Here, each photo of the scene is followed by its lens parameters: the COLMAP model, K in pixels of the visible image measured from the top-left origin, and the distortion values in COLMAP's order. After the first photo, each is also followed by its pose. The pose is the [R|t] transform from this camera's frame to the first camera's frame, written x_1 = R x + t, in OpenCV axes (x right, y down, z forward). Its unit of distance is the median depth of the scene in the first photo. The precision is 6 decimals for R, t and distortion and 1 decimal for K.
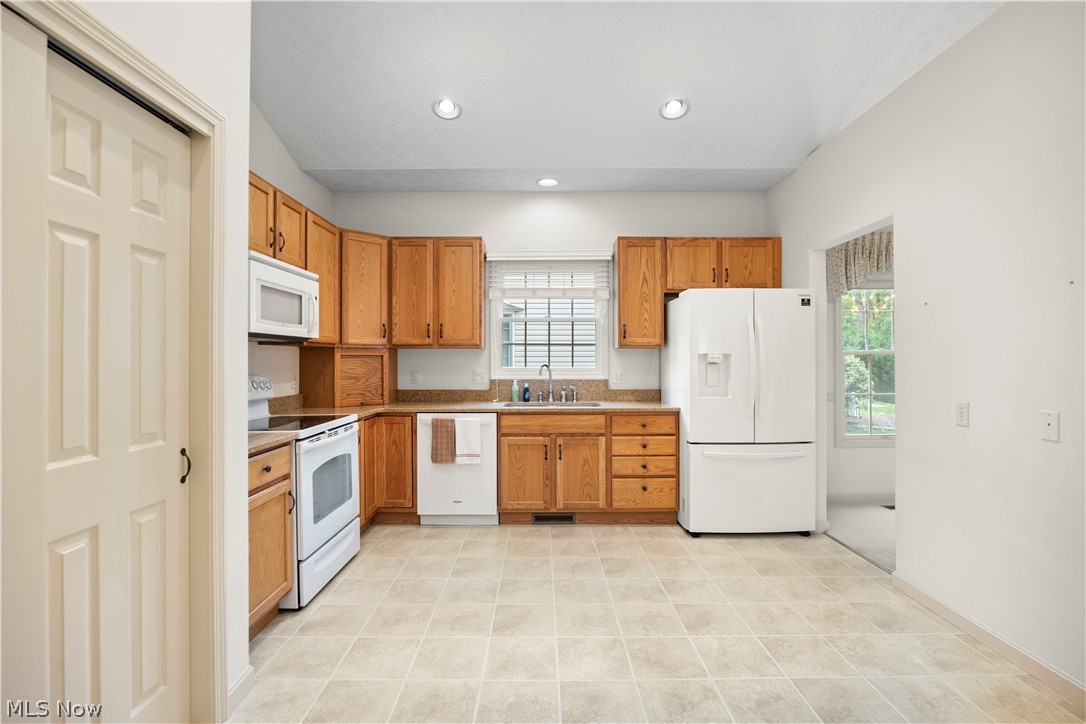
lens RADIAL K [[496.0, 0, 542.3], [0, 496.0, 359.5], [0, 0, 1]] dist [-0.017243, 0.003419]
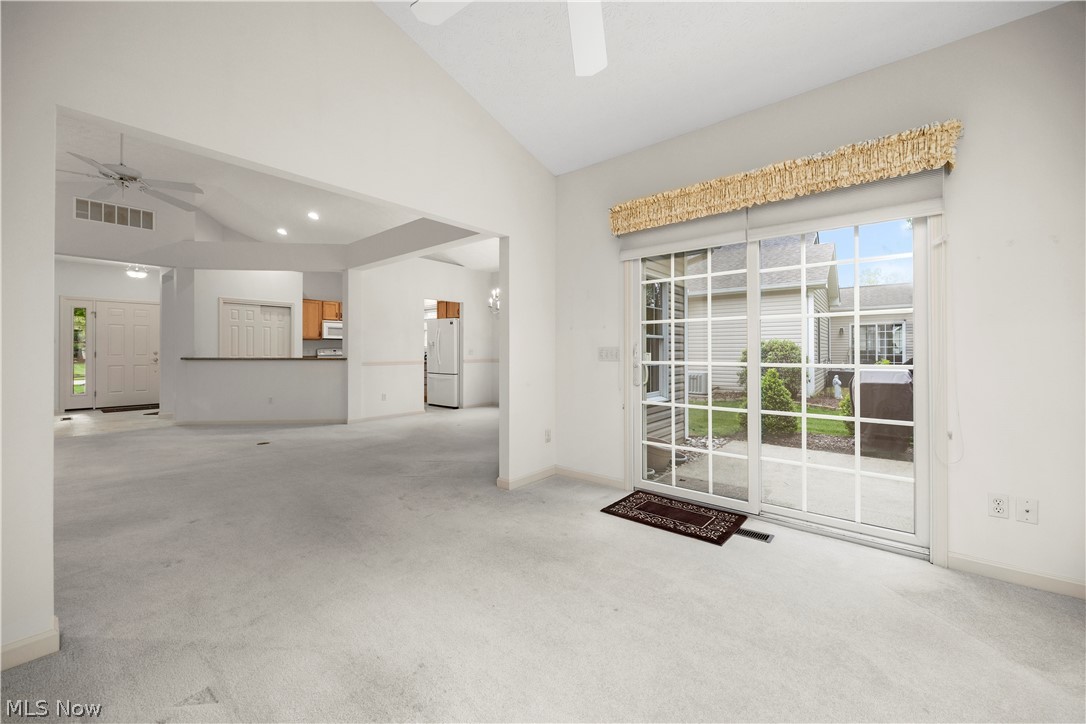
lens RADIAL K [[427.2, 0, 537.6], [0, 427.2, 352.3], [0, 0, 1]] dist [-0.002590, -0.001249]
pose [[0.752650, 0.008262, -0.658369, 2.321463], [-0.004495, 0.999962, 0.007410, 0.025171], [0.658406, -0.002617, 0.752659, -0.442408]]
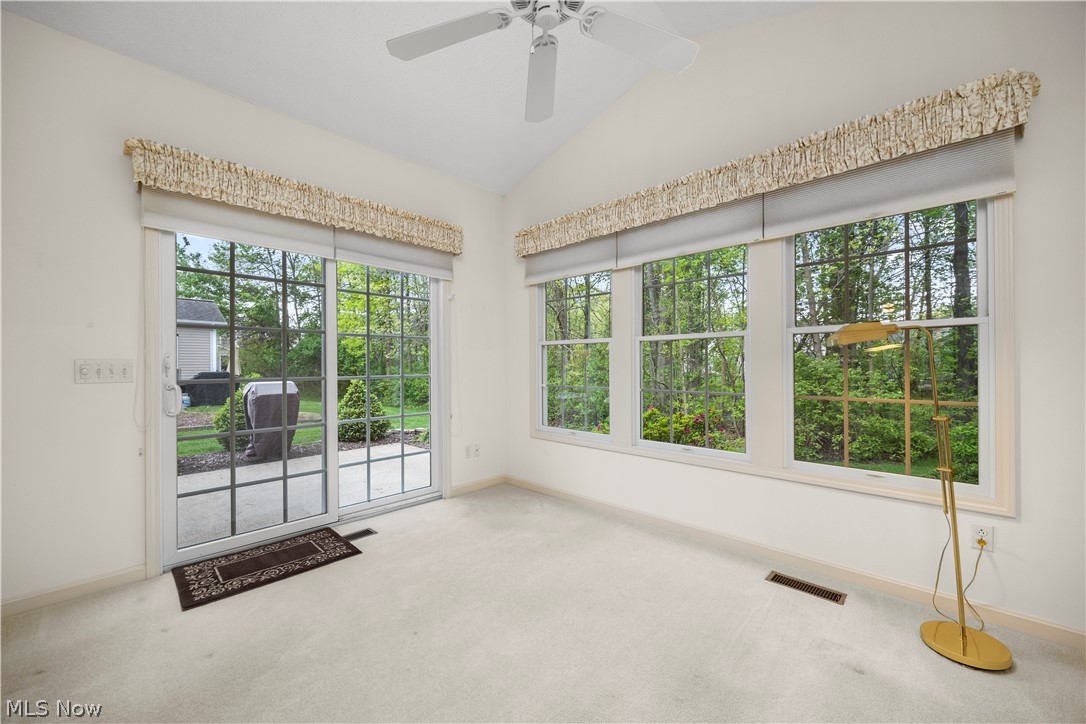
lens RADIAL K [[427.2, 0, 544.2], [0, 427.2, 365.8], [0, 0, 1]] dist [-0.002590, -0.001249]
pose [[0.681891, 0.002761, 0.731448, 1.793452], [-0.001095, 0.999996, -0.002754, 0.029539], [-0.731453, 0.001077, 0.681891, -0.440812]]
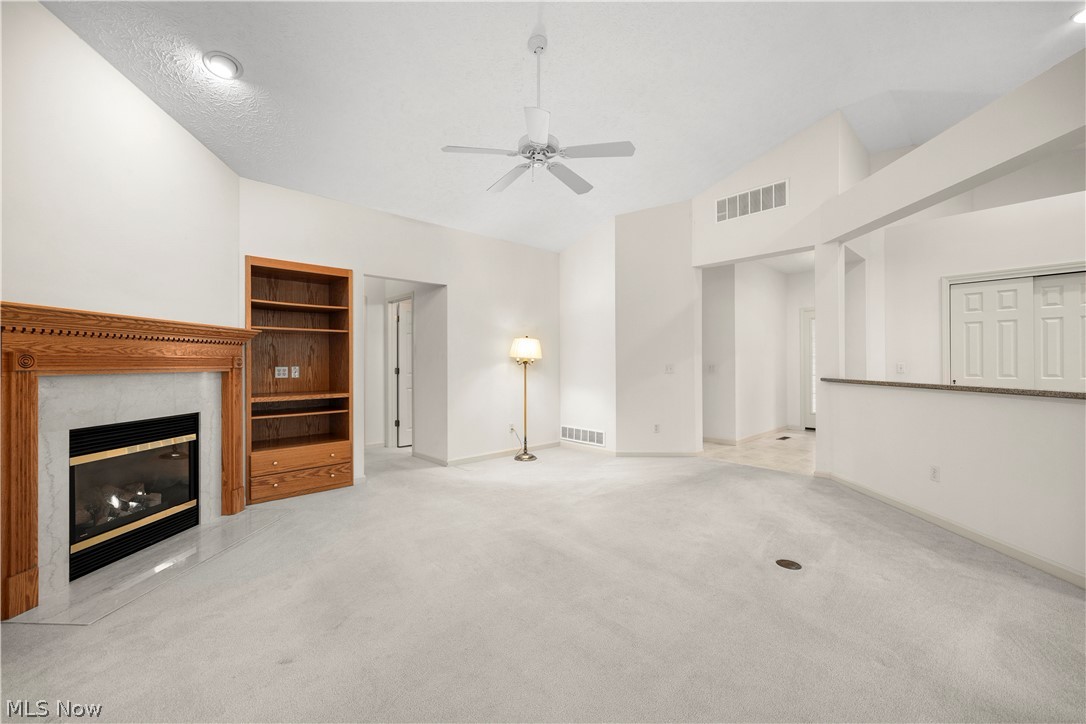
lens RADIAL K [[427.2, 0, 539.8], [0, 427.2, 364.3], [0, 0, 1]] dist [-0.002590, -0.001249]
pose [[-0.734808, 0.008769, -0.678219, 1.461392], [0.009360, 0.999952, 0.002788, 0.017920], [0.678211, -0.004300, -0.734855, 0.242205]]
